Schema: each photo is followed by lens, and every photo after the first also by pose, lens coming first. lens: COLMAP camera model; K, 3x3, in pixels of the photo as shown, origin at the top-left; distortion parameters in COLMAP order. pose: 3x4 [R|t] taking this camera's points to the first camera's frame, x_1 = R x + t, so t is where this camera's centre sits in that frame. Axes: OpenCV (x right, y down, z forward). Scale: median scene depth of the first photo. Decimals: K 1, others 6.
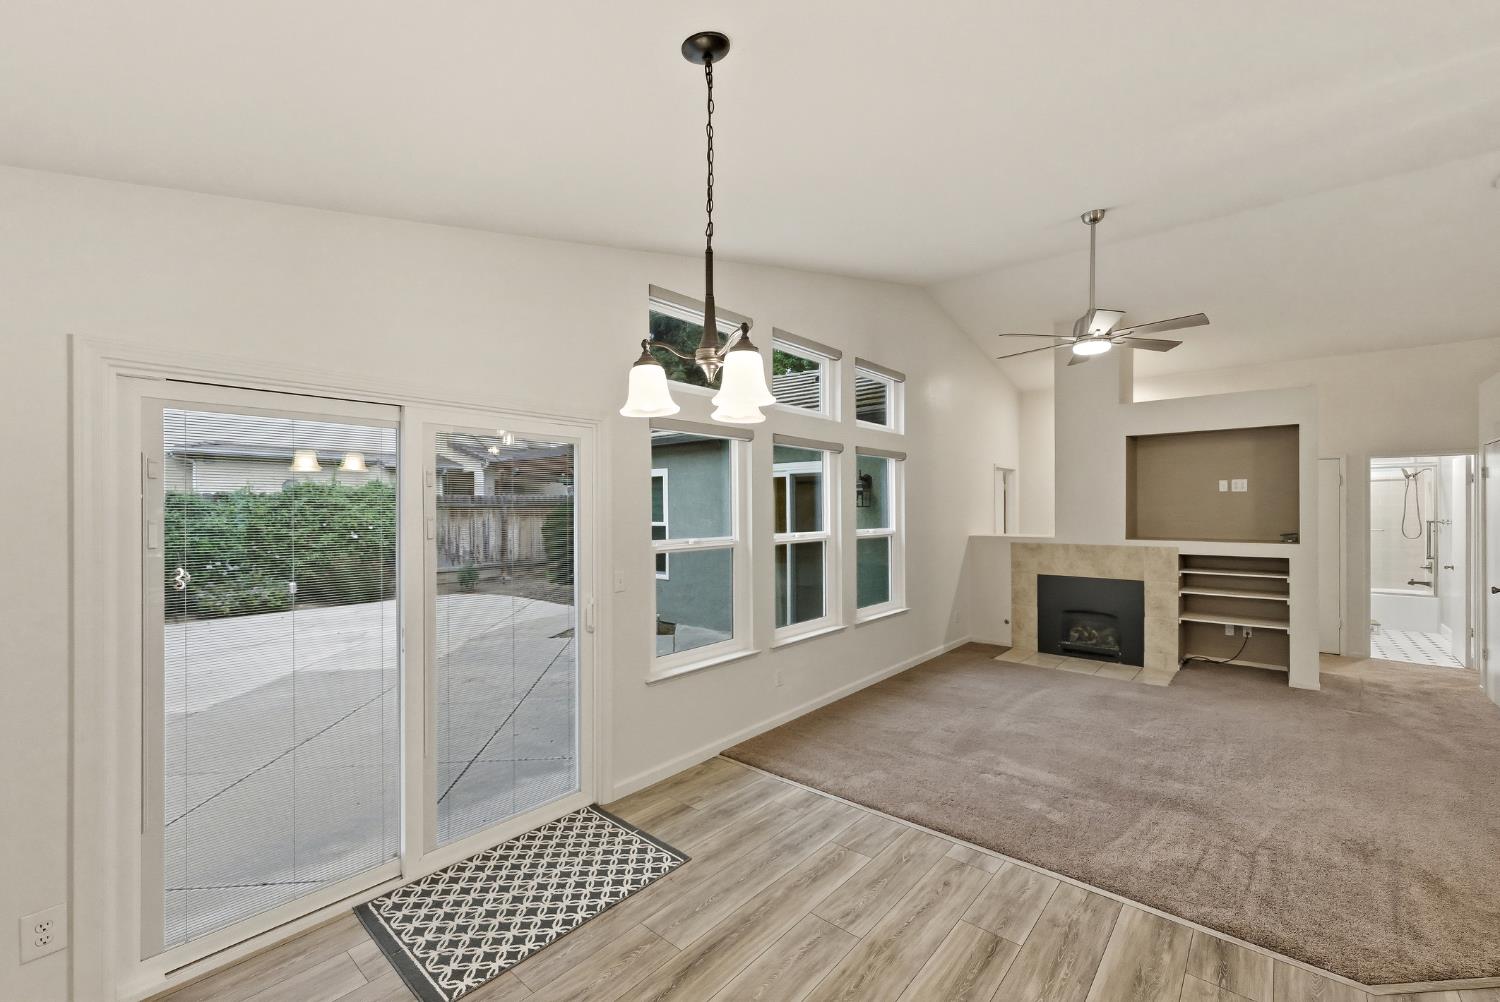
lens RADIAL K [[610.3, 0, 778.5], [0, 610.3, 509.4], [0, 0, 1]] dist [0.002879, 0.000982]
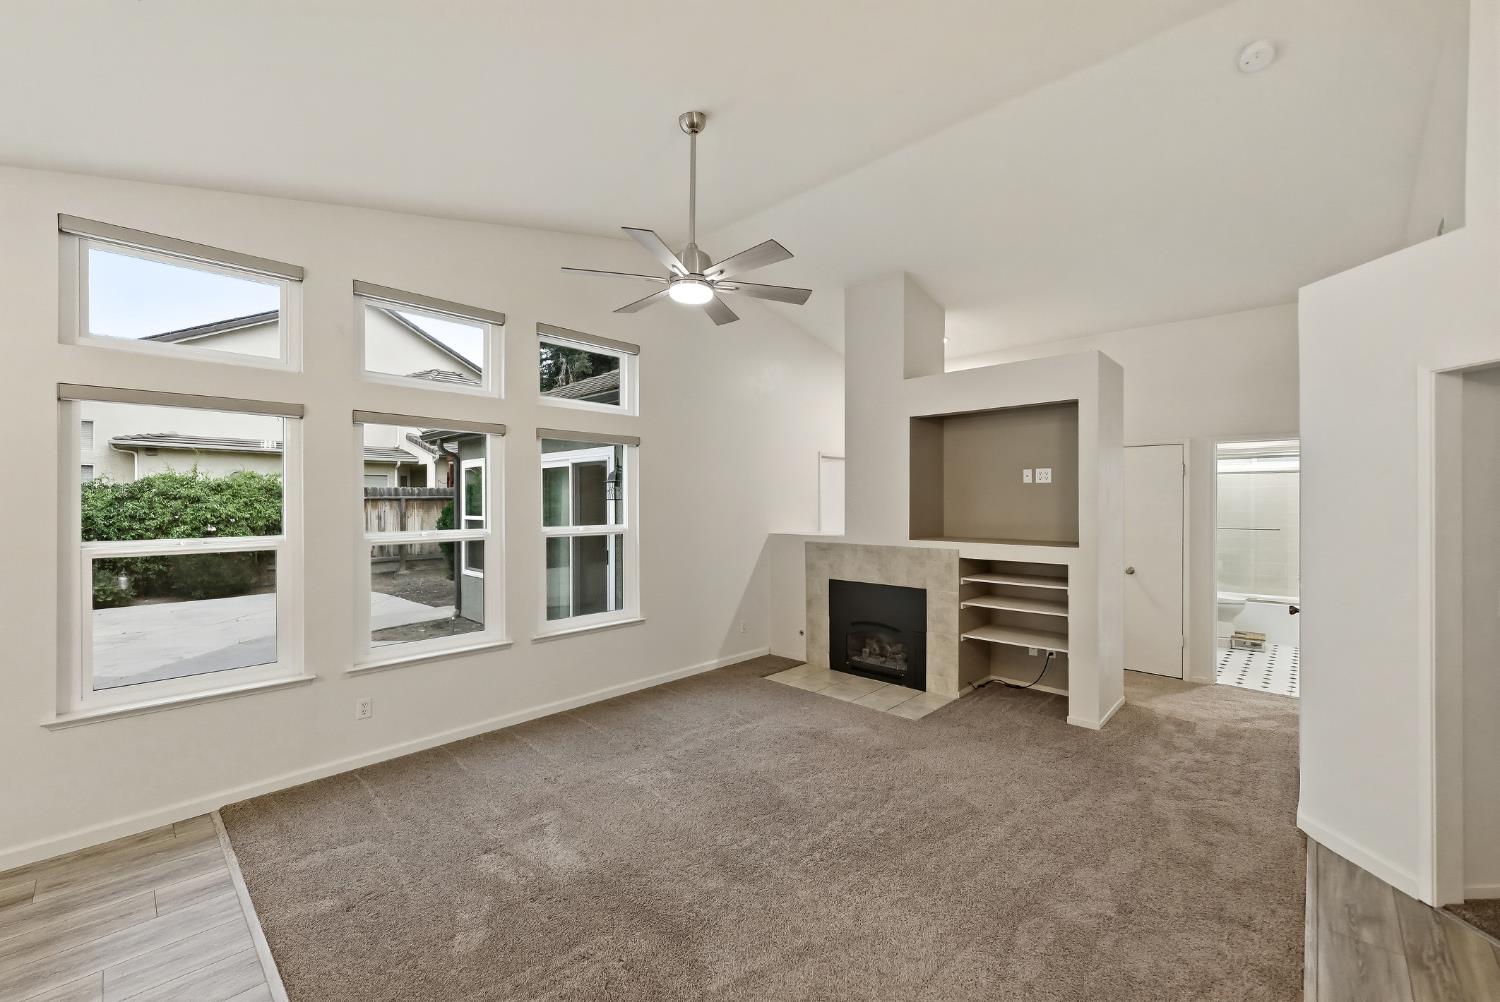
lens RADIAL K [[610.3, 0, 746.7], [0, 610.3, 501.7], [0, 0, 1]] dist [0.002879, 0.000982]
pose [[0.998811, 0.003765, -0.048602, 0.383681], [-0.003905, 0.999988, -0.002794, 0.000065], [0.048591, 0.002981, 0.998814, 0.145129]]
